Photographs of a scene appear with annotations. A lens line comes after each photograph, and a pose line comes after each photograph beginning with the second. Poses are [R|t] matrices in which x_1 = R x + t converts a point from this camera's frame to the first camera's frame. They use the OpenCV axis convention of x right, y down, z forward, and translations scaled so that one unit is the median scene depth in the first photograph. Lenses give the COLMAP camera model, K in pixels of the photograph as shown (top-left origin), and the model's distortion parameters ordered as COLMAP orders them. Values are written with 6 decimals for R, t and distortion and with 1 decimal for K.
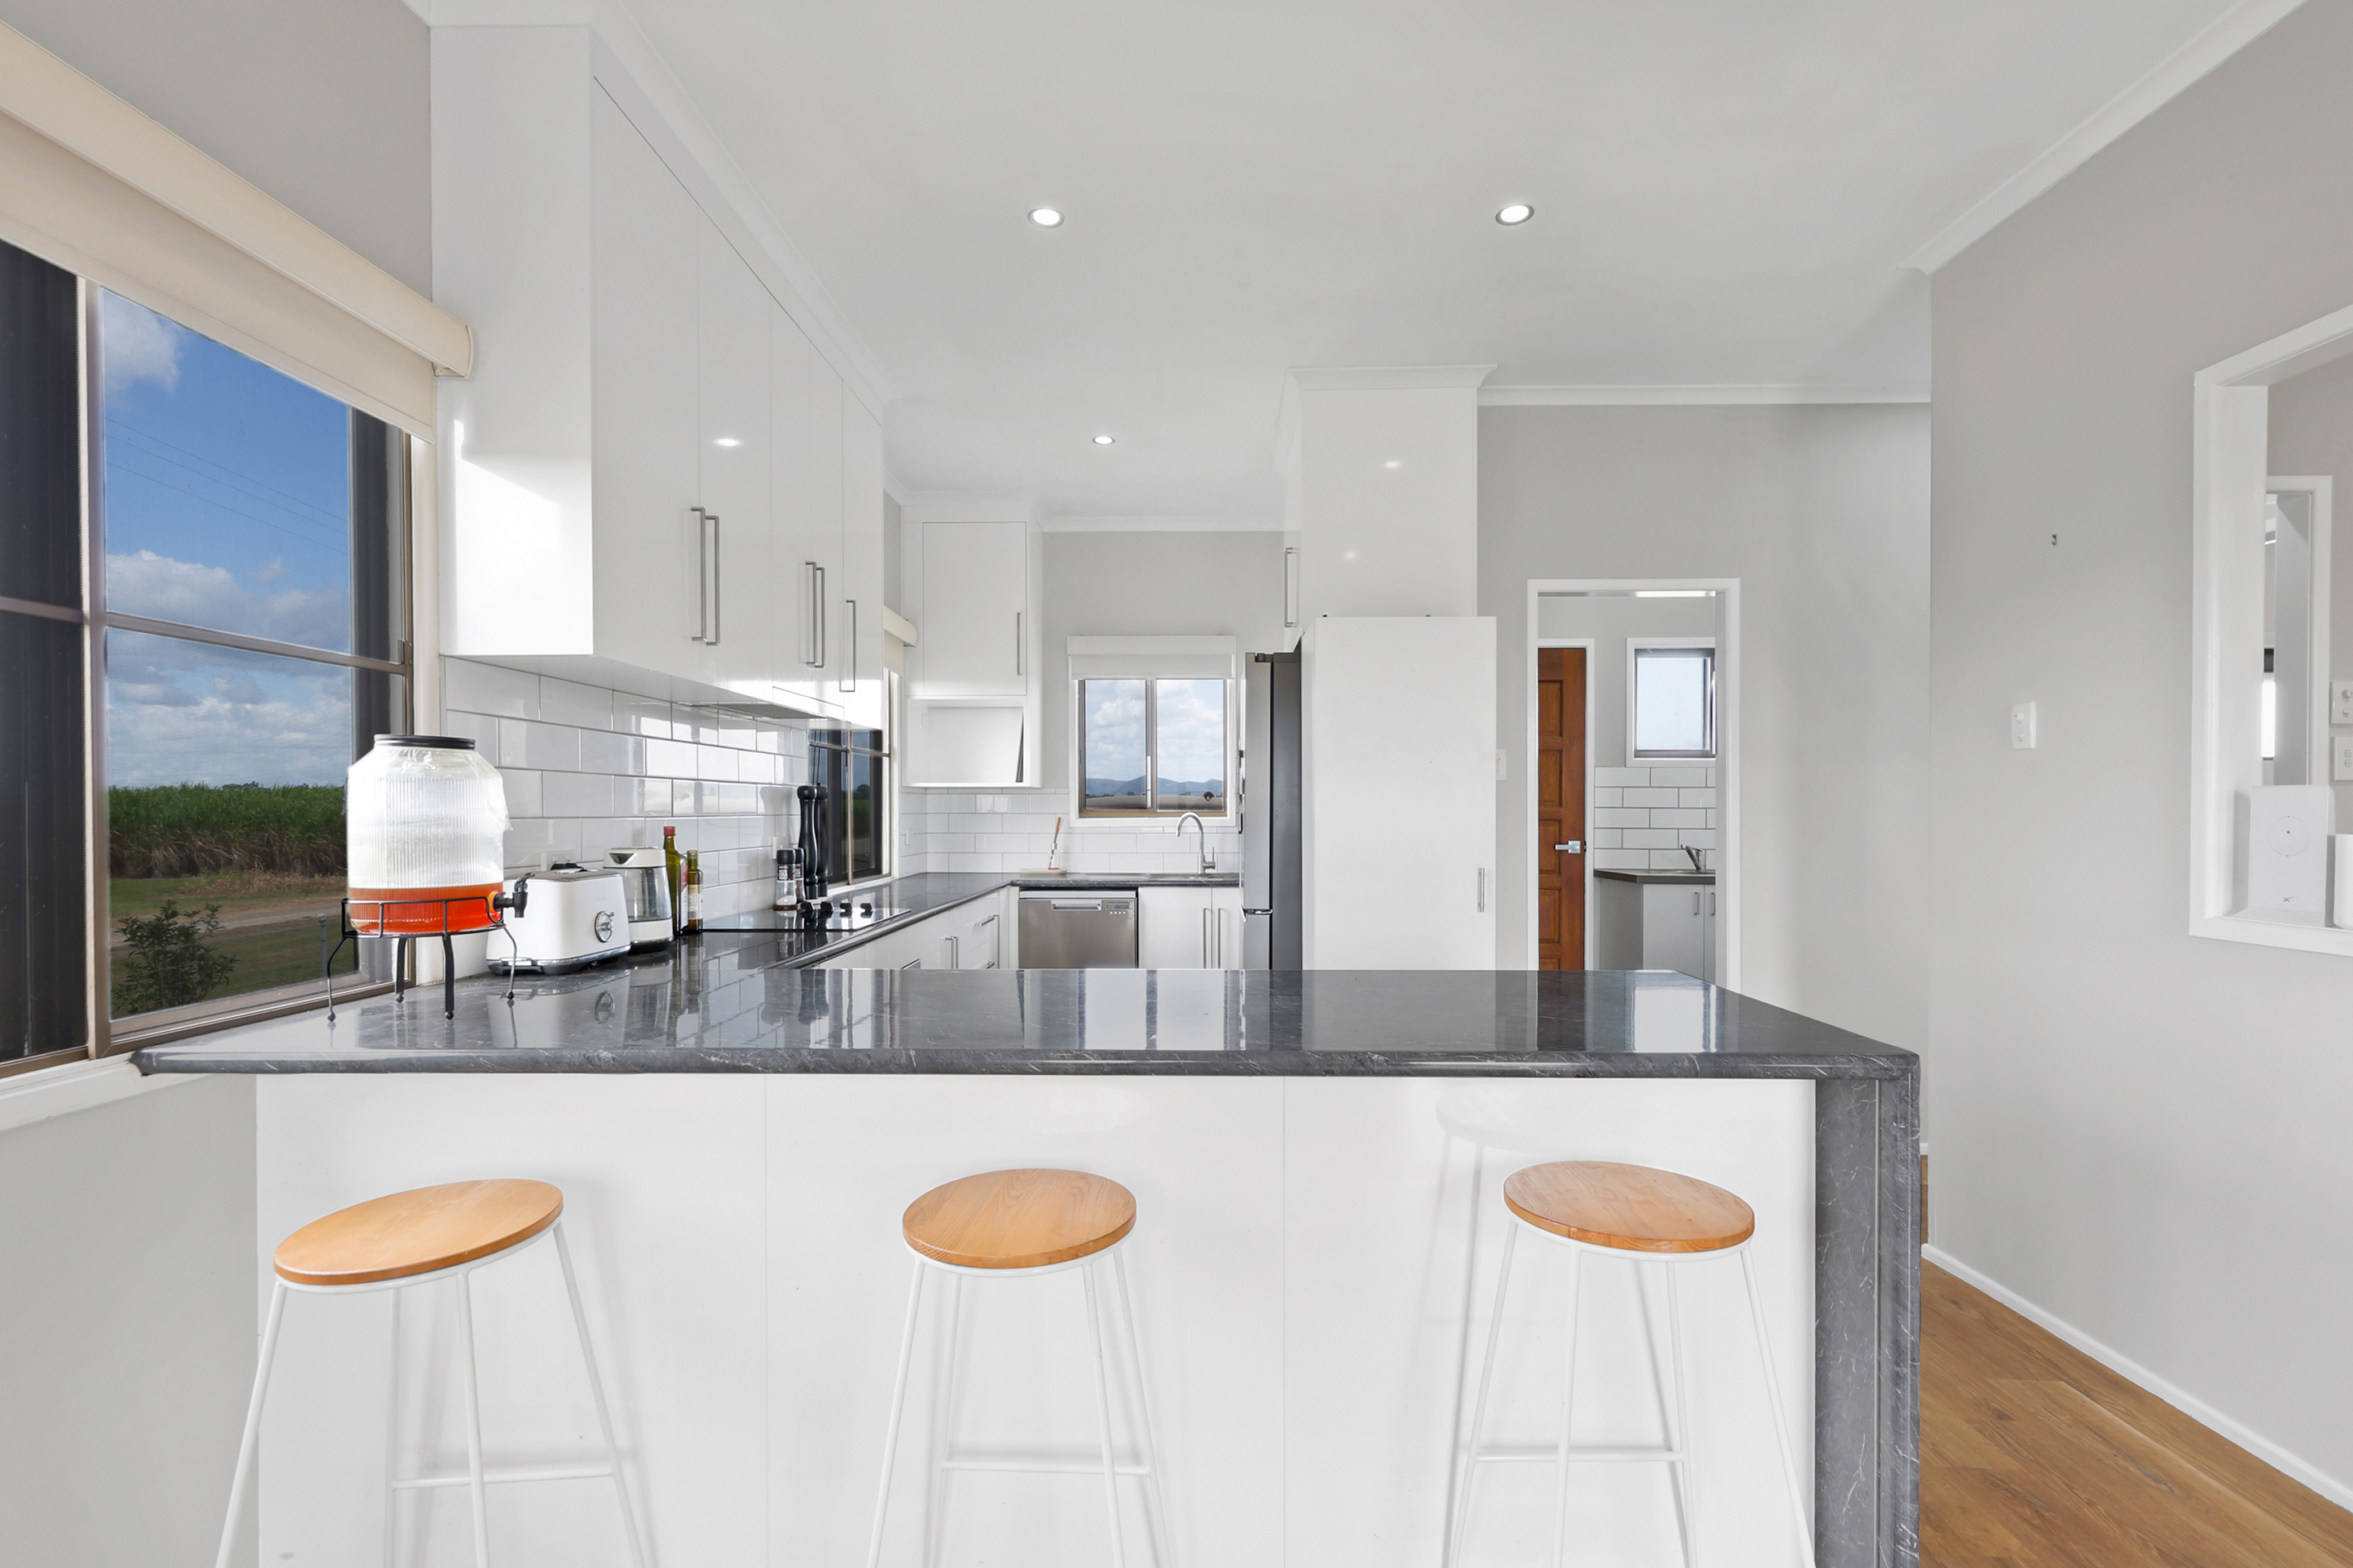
lens RADIAL K [[989.2, 0, 1051.4], [0, 989.2, 821.1], [0, 0, 1]] dist [0.000671, 0.000667]
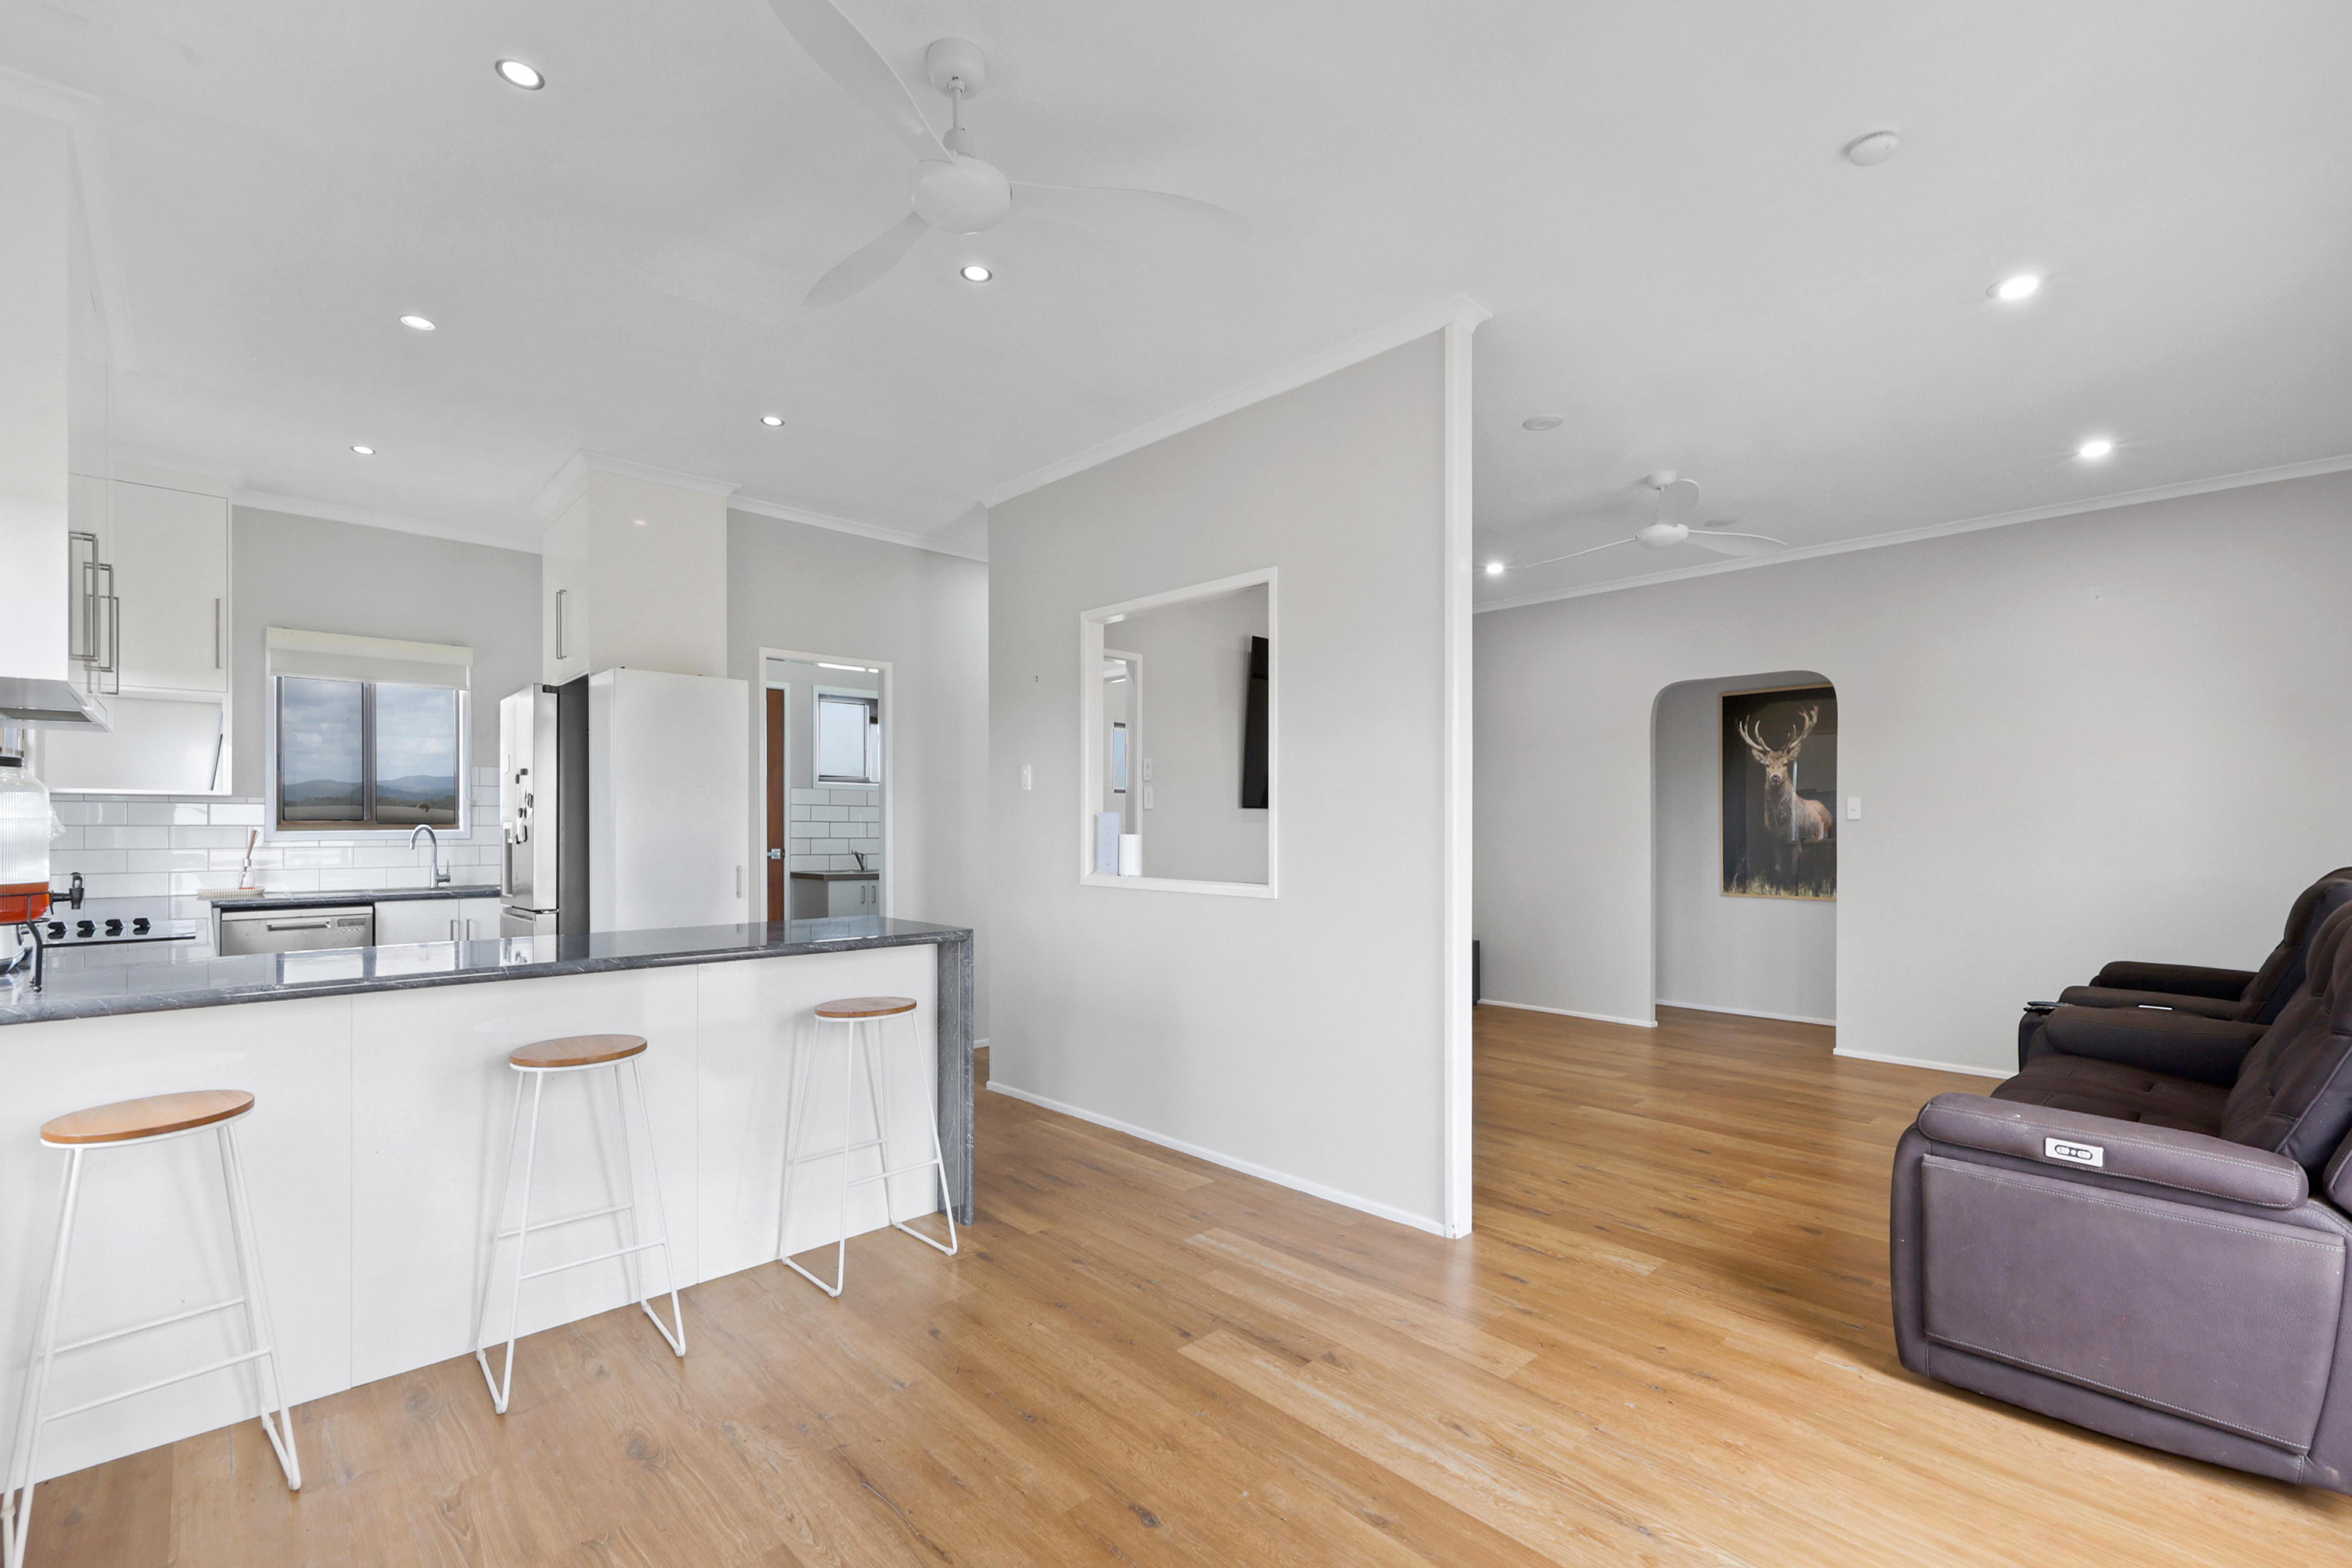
lens RADIAL K [[988.8, 0, 1051.0], [0, 988.8, 821.1], [0, 0, 1]] dist [0.000671, 0.000667]
pose [[0.714579, 0.004351, 0.699542, -0.130214], [0.005074, 0.999922, -0.011402, 0.002582], [-0.699537, 0.011697, 0.714501, -0.166549]]
